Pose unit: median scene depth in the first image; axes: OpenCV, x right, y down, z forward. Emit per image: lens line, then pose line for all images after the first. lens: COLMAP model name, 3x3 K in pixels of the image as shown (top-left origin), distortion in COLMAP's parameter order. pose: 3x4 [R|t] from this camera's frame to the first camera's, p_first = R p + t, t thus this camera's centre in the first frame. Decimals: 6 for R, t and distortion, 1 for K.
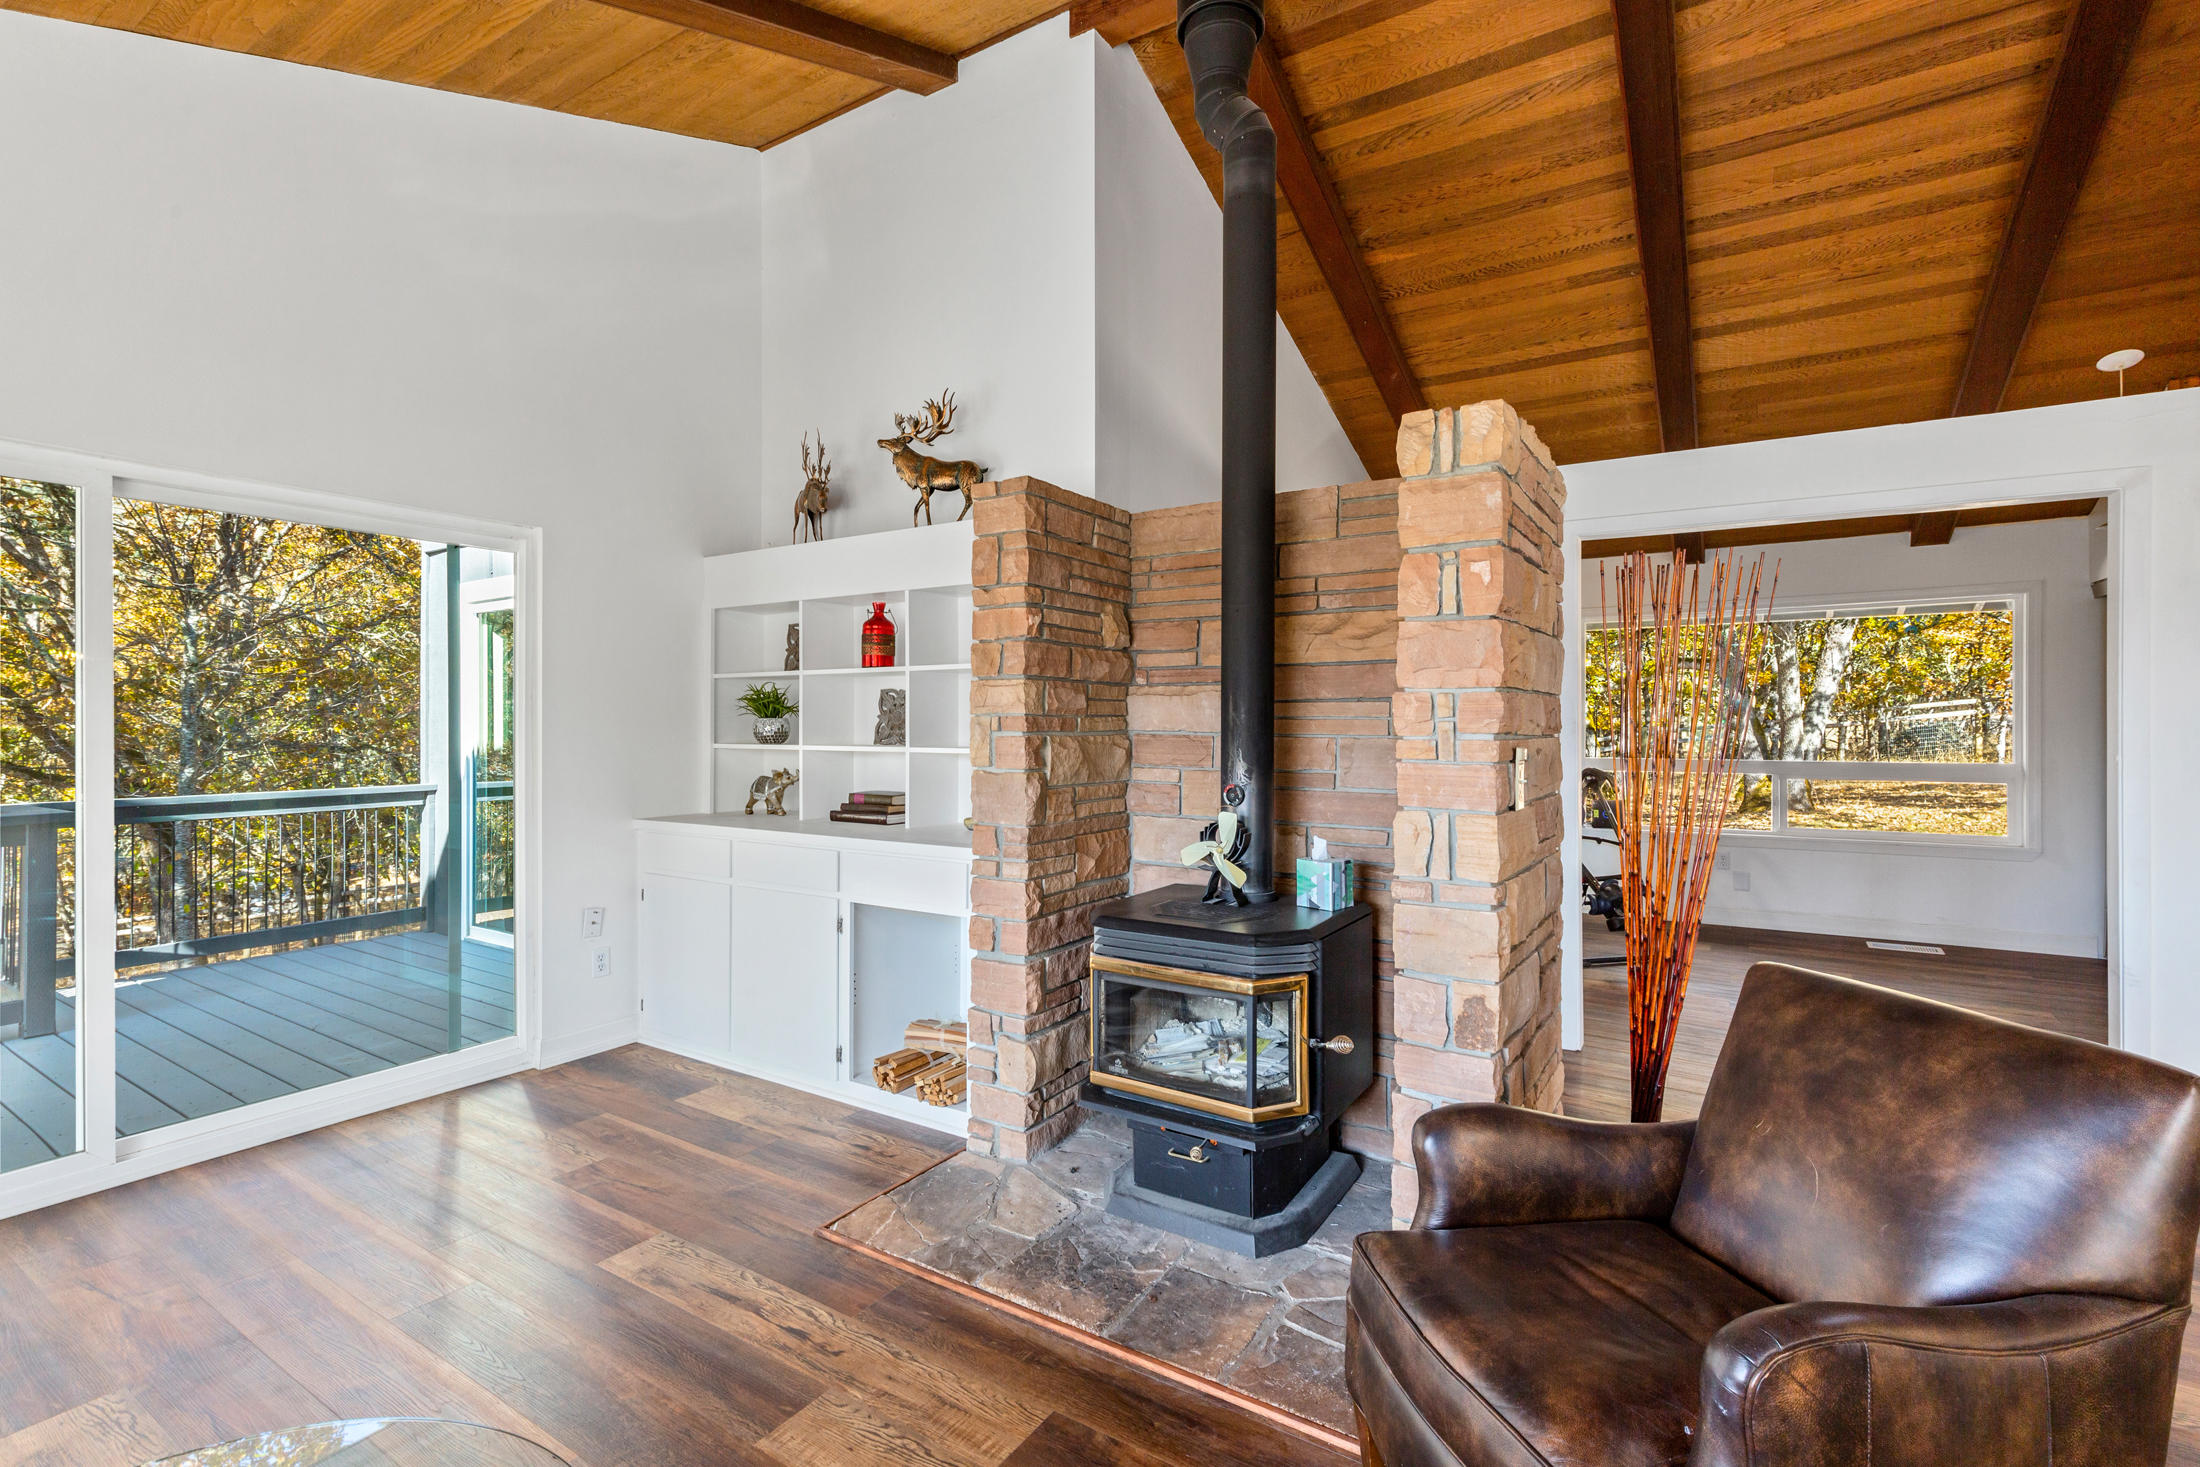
lens RADIAL K [[986.7, 0, 1103.4], [0, 986.7, 723.3], [0, 0, 1]] dist [0.007585, 0.000036]
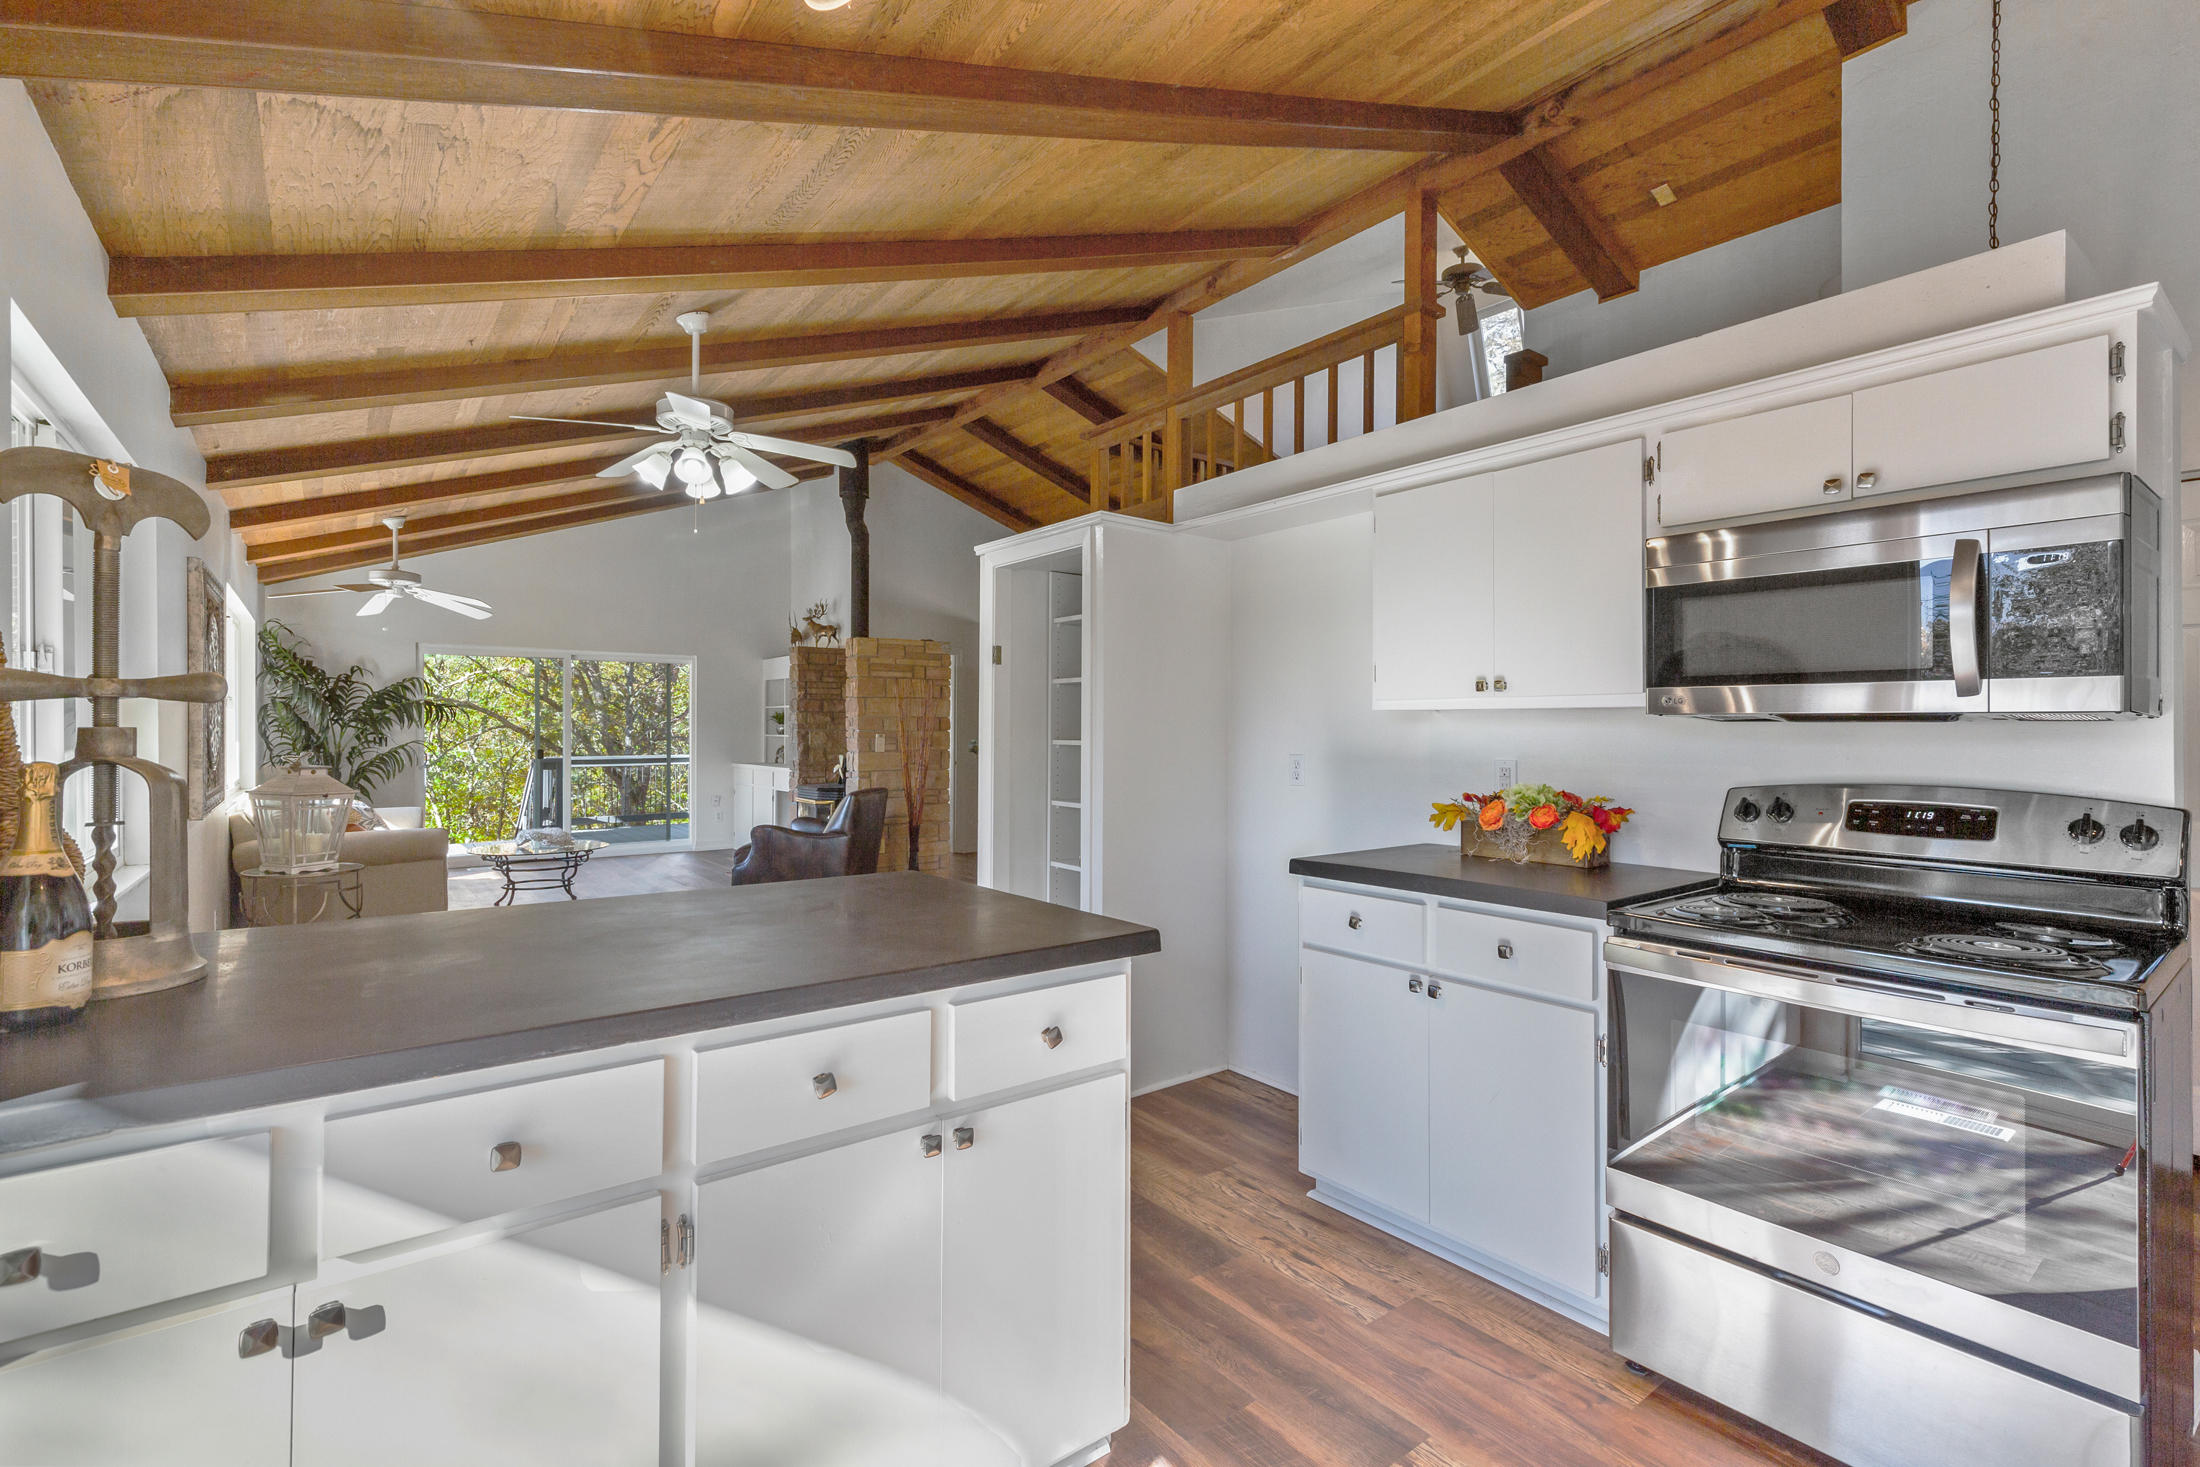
lens RADIAL K [[986.7, 0, 1103.4], [0, 986.7, 723.3], [0, 0, 1]] dist [0.007585, 0.000036]
pose [[0.943632, 0.000160, -0.330997, 1.561476], [-0.000786, 0.999998, -0.001756, -0.004337], [0.330996, 0.001917, 0.943630, -1.350757]]
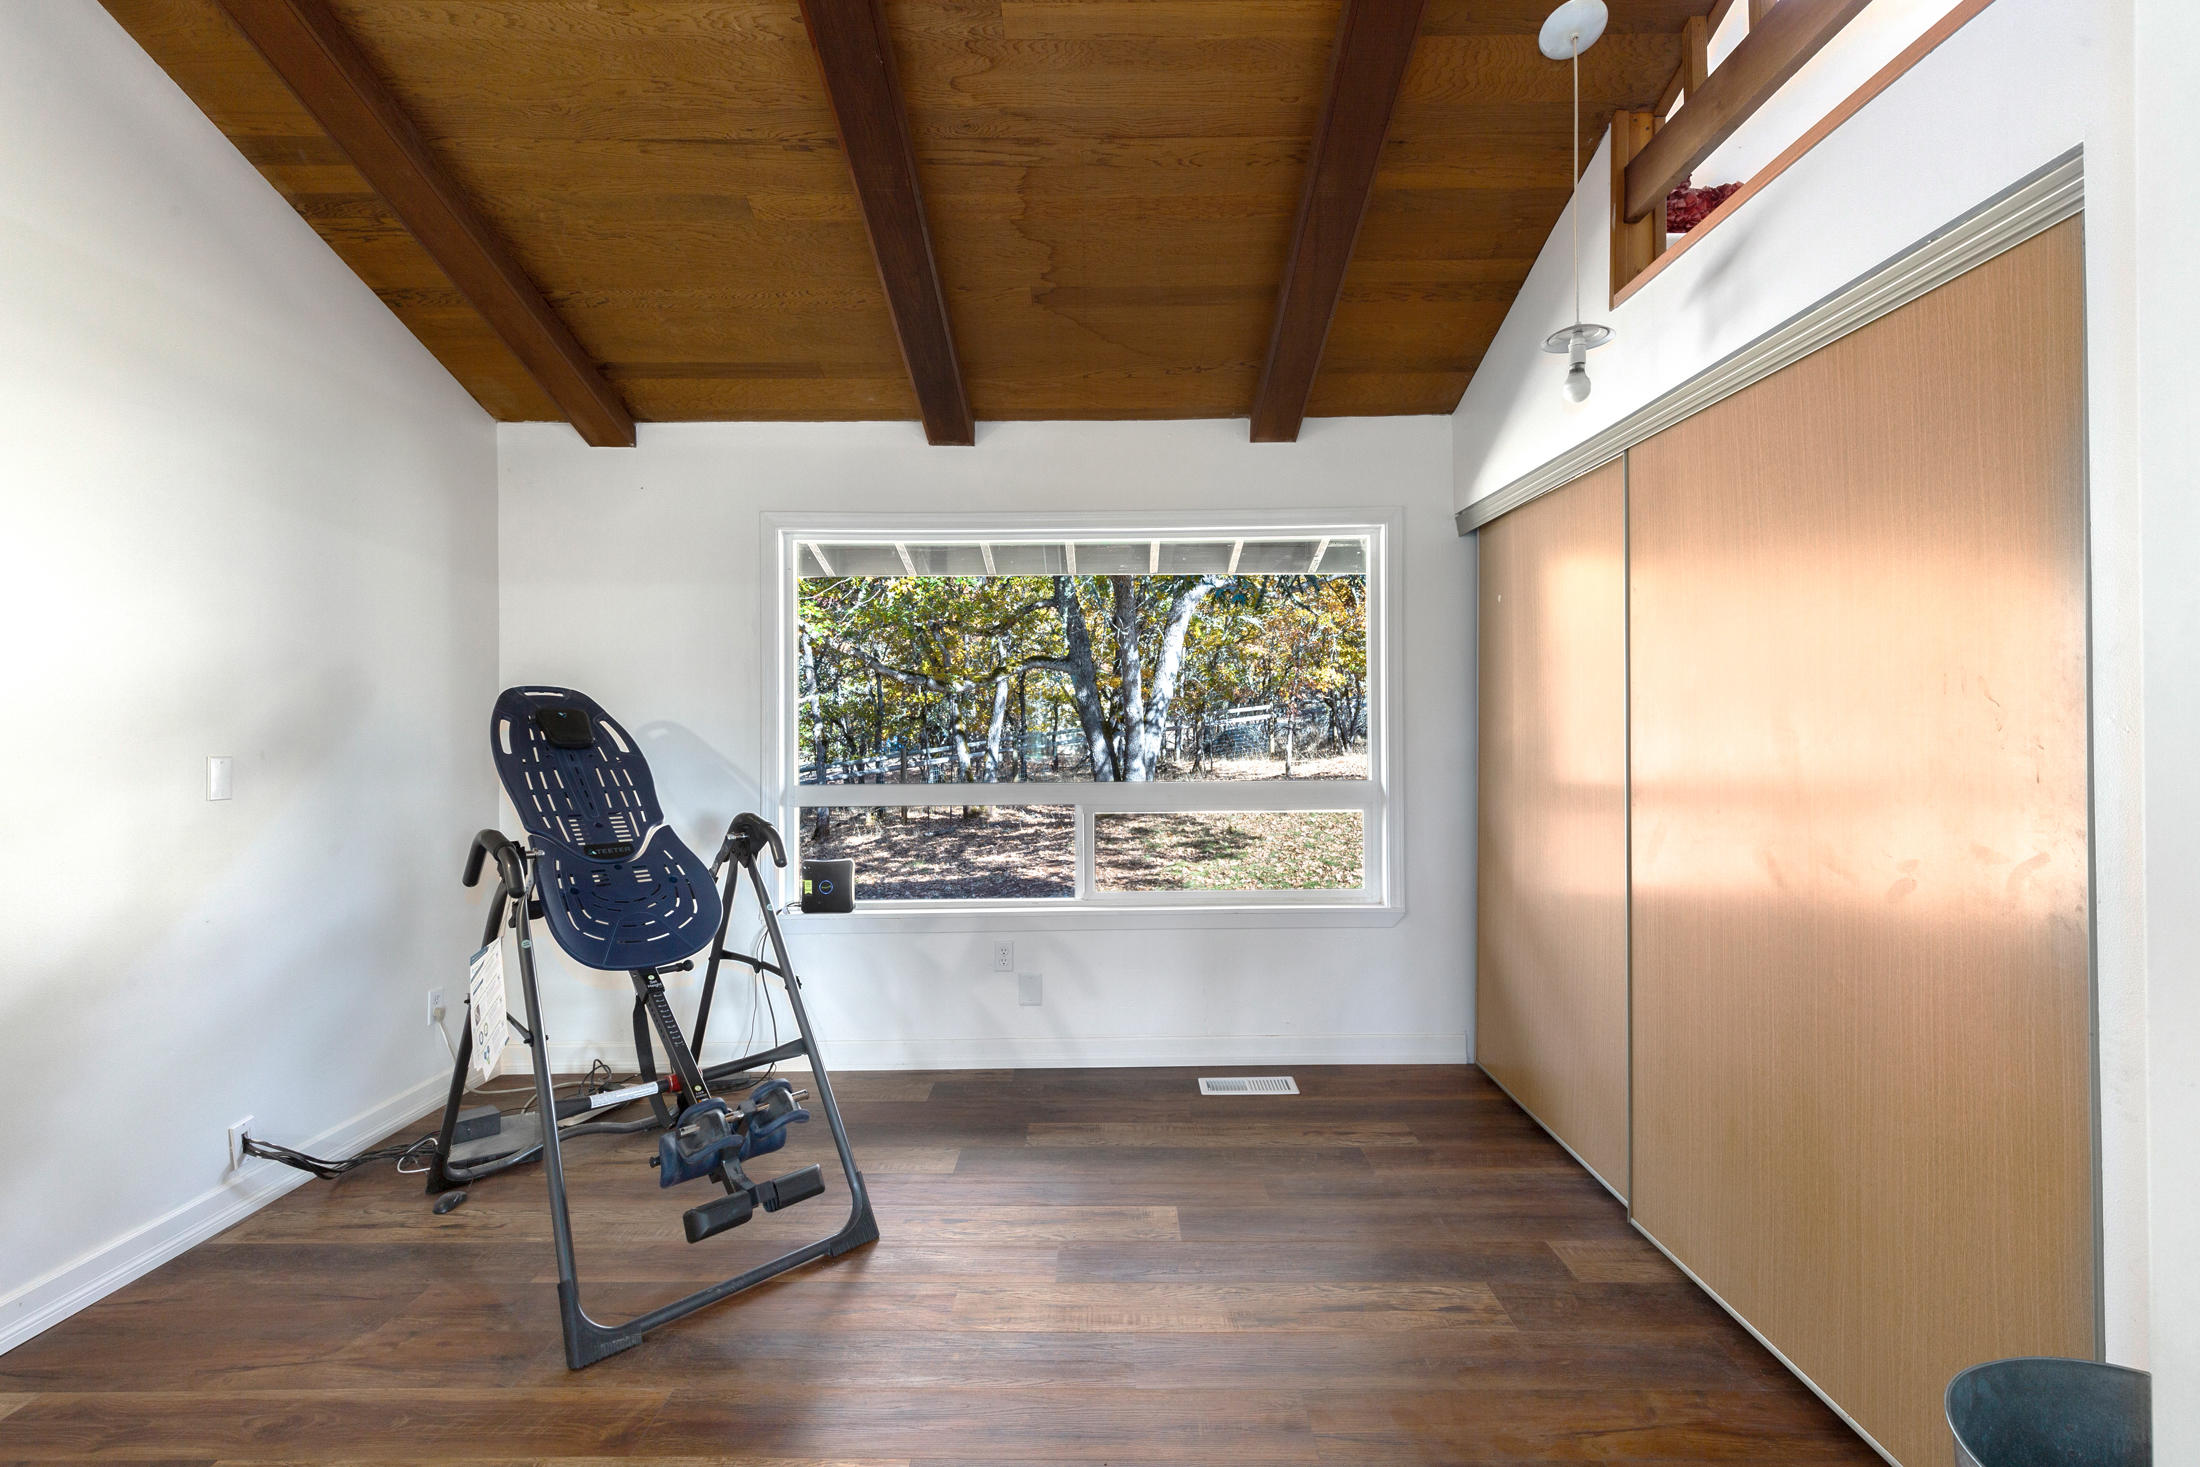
lens RADIAL K [[990.2, 0, 1099.9], [0, 990.2, 723.9], [0, 0, 1]] dist [0.004450, 0.000603]
pose [[0.847167, -0.002636, 0.531321, 0.682984], [0.005566, 0.999977, -0.003914, 0.008378], [-0.531298, 0.006273, 0.847162, 0.892768]]
